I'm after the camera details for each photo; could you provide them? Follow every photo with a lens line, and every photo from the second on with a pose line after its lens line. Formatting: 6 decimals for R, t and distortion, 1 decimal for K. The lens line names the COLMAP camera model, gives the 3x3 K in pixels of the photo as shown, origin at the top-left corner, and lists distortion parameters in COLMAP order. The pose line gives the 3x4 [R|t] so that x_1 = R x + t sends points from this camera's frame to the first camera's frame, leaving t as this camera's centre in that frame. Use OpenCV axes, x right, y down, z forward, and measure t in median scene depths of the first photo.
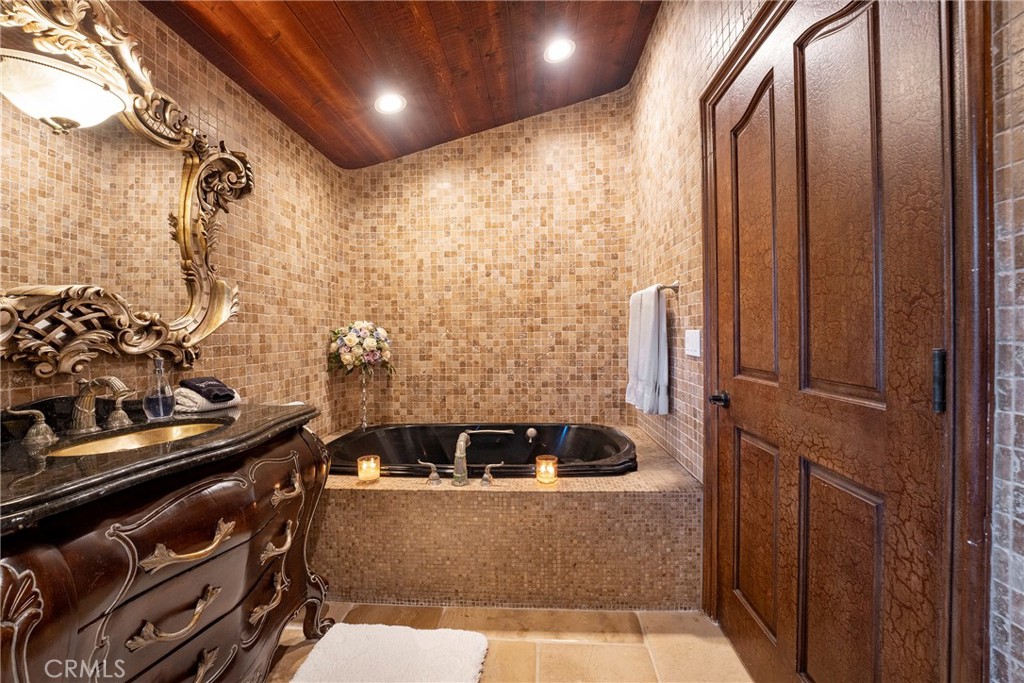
lens RADIAL K [[439.7, 0, 512.0], [0, 439.7, 341.5], [0, 0, 1]] dist [-0.034349, 0.006098]
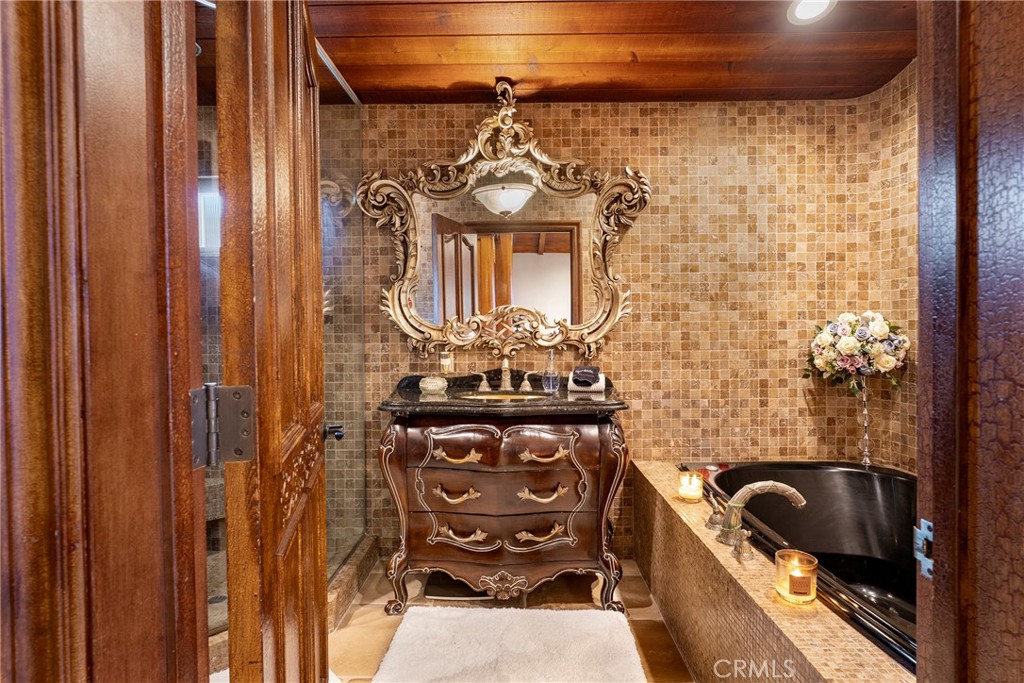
lens RADIAL K [[578.4, 0, 512.0], [0, 578.4, 341.5], [0, 0, 1]] dist [0.002512, 0.000228]
pose [[-0.005298, 0.031724, -0.999483, 0.767327], [-0.004529, 0.999486, 0.031748, -0.033926], [0.999976, 0.004695, -0.005152, 0.588910]]
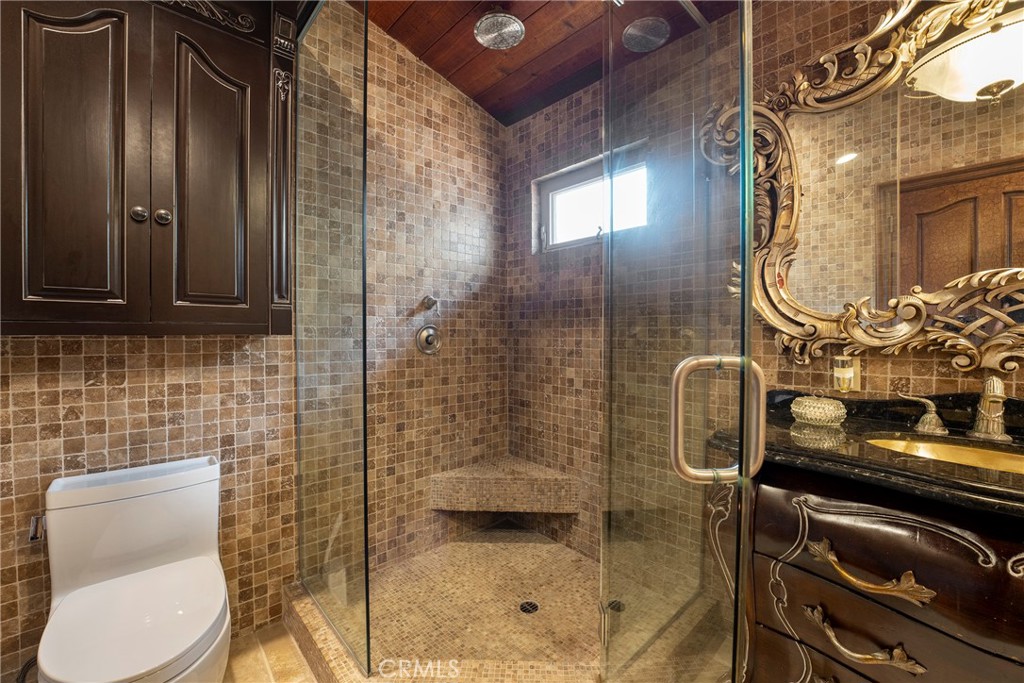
lens RADIAL K [[412.1, 0, 512.0], [0, 412.1, 341.5], [0, 0, 1]] dist [-0.036966, 0.004942]
pose [[-0.723219, 0.020113, -0.690325, 0.147847], [-0.004162, 0.999431, 0.033479, -0.004433], [0.690606, 0.027086, -0.722724, 0.512884]]
